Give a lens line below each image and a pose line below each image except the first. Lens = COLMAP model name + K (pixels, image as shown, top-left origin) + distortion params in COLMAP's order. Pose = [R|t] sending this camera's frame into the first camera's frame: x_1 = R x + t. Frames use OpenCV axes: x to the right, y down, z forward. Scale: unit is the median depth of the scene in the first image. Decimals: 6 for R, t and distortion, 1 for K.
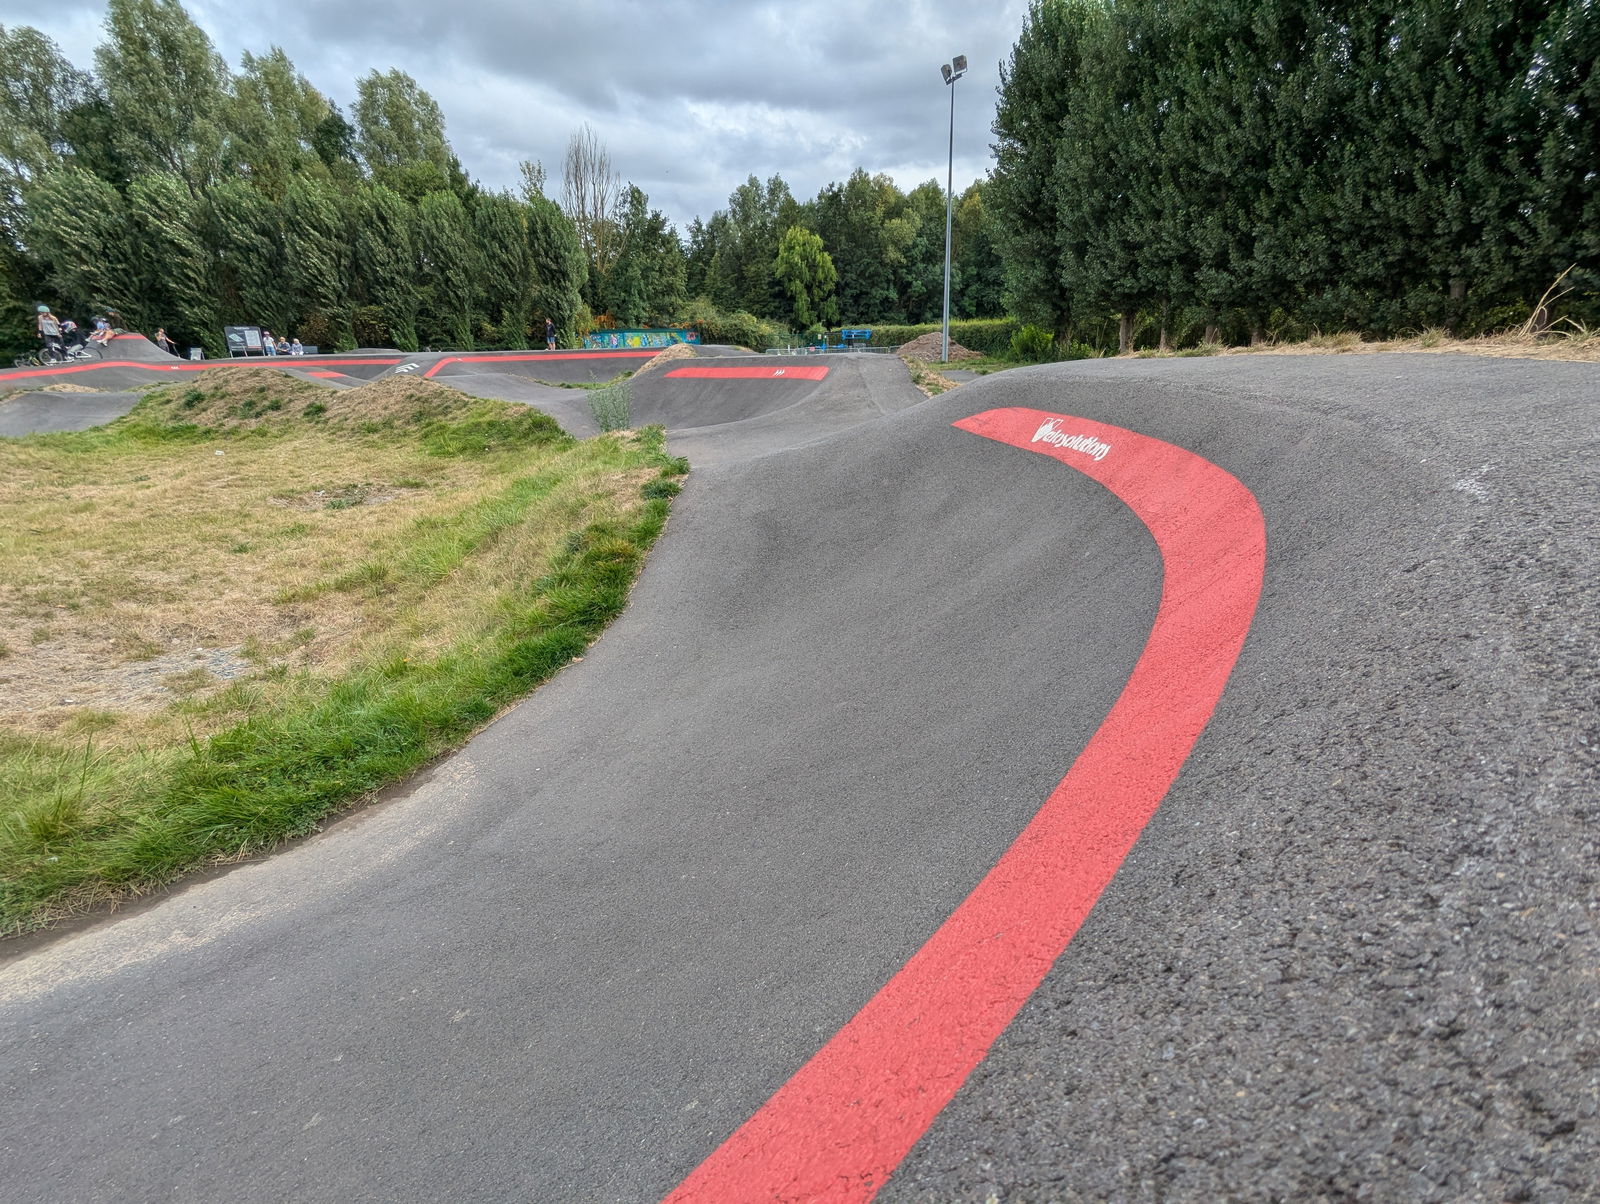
lens RADIAL K [[749.6, 0, 796.6], [0, 749.6, 612.7], [0, 0, 1]] dist [-0.002182, 0.000767]
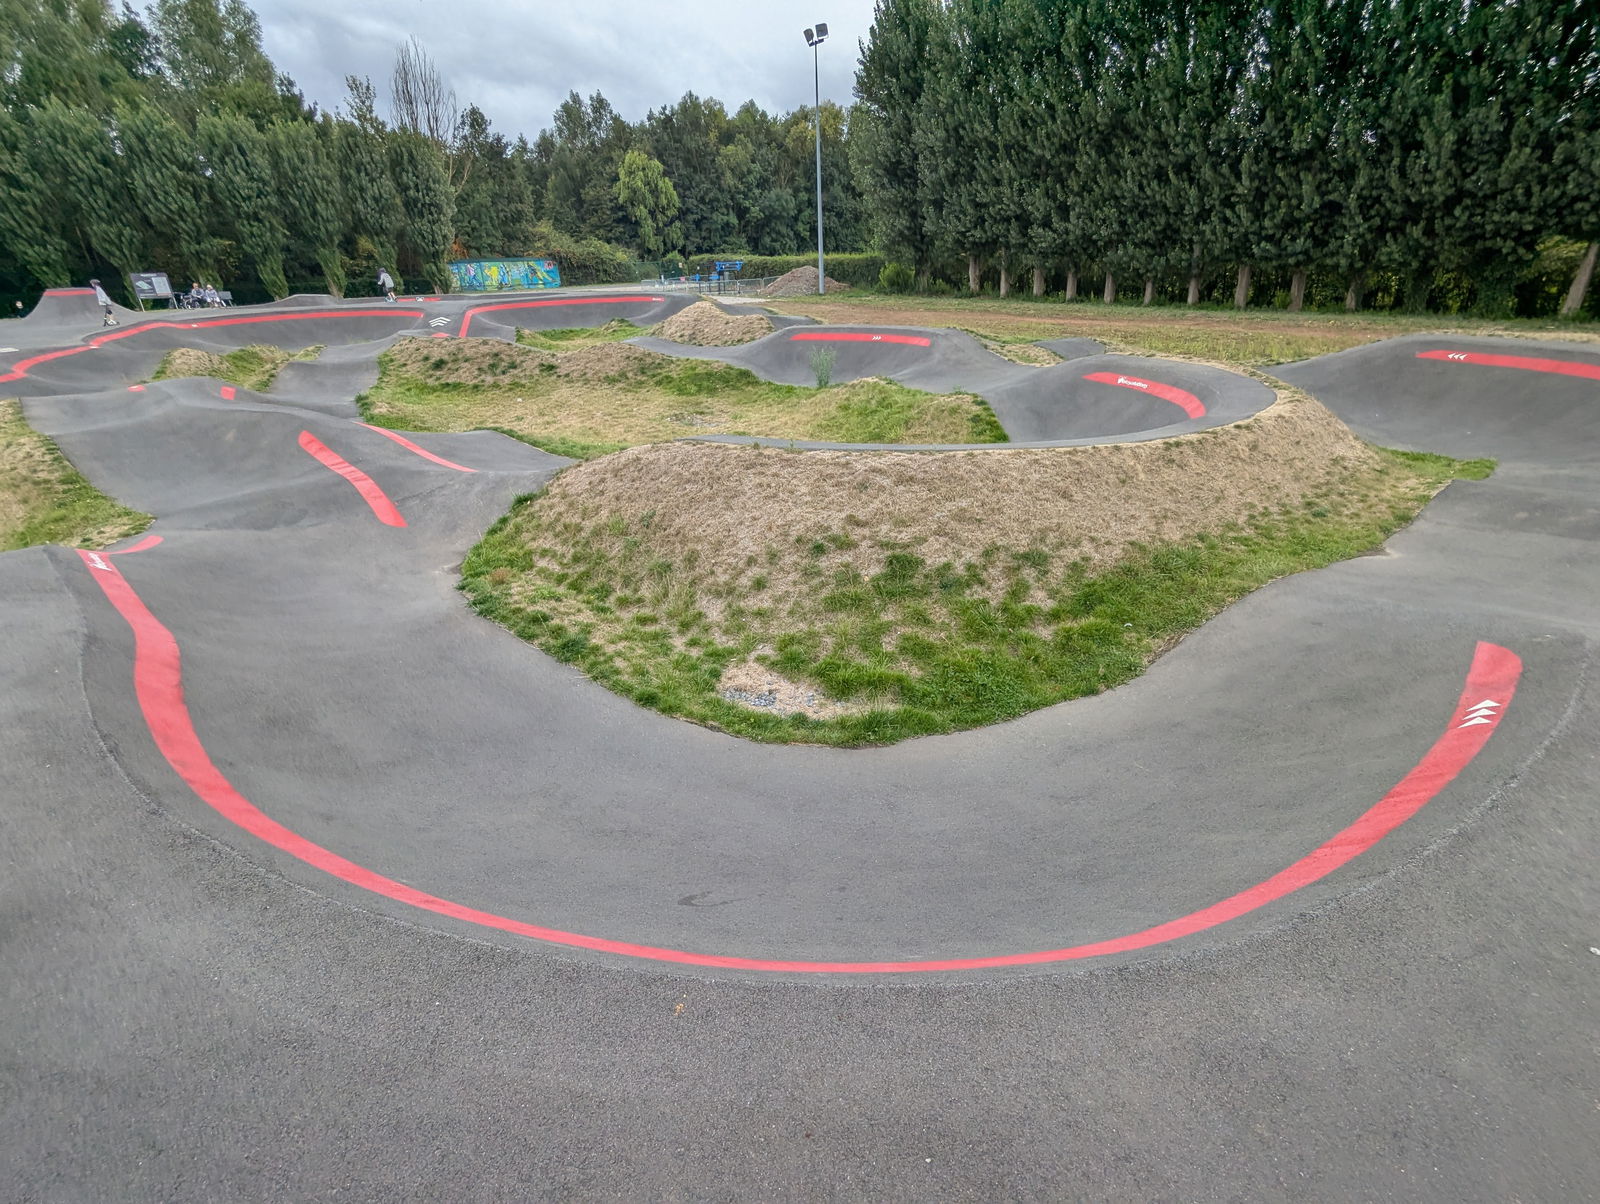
lens RADIAL K [[749.6, 0, 805.2], [0, 749.6, 595.1], [0, 0, 1]] dist [-0.002182, 0.000767]
pose [[0.968372, -0.106918, 0.225445, -0.168093], [0.088891, 0.992086, 0.088677, 0.027787], [-0.233142, -0.065832, 0.970212, -0.183234]]
